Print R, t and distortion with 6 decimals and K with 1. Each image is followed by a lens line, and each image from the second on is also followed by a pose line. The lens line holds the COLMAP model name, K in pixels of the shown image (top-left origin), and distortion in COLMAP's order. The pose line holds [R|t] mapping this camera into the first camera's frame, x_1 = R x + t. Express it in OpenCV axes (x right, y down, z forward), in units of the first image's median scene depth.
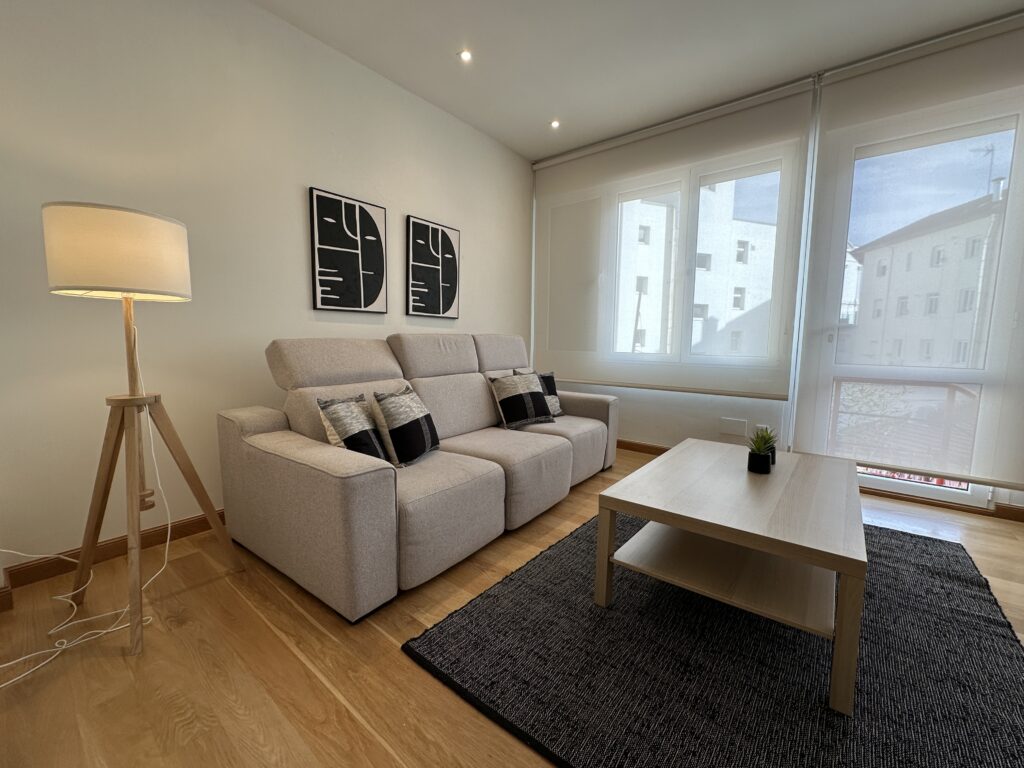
lens RADIAL K [[412.6, 0, 512.0], [0, 412.6, 384.0], [0, 0, 1]] dist [-0.001405, 0.000005]
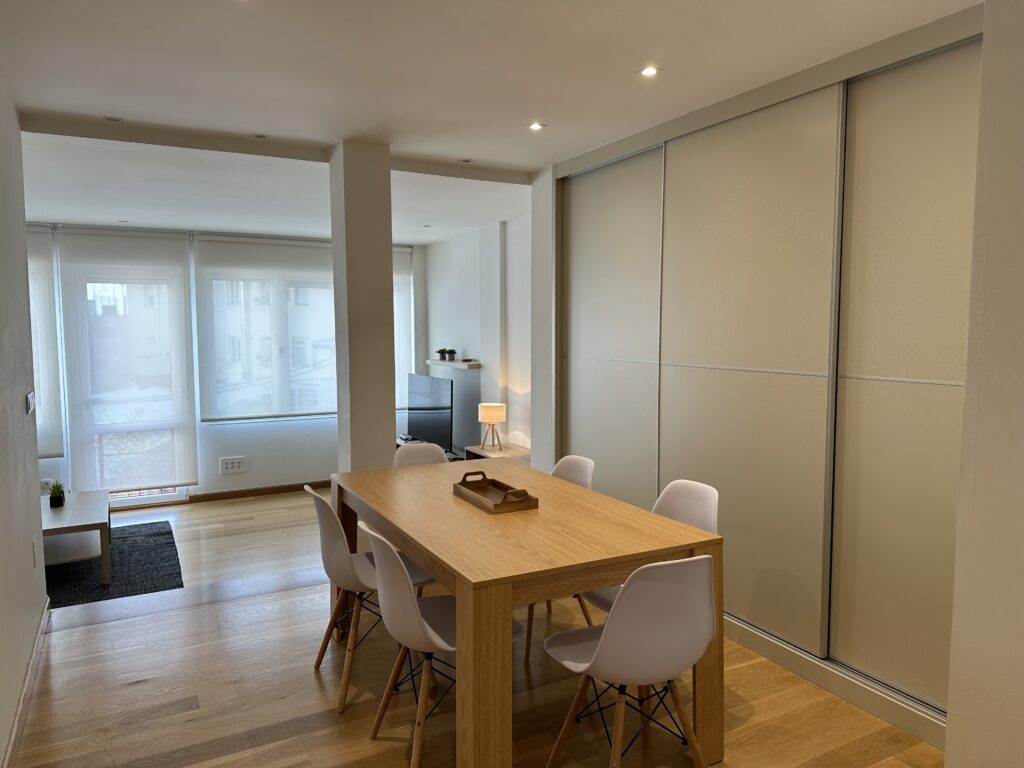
lens RADIAL K [[714.3, 0, 512.0], [0, 714.3, 384.0], [0, 0, 1]] dist [0.006183, 0.001515]
pose [[0.384449, -0.085422, 0.919186, -1.047387], [0.105781, 0.993227, 0.048060, -0.180606], [-0.917066, 0.078756, 0.390881, -1.485464]]
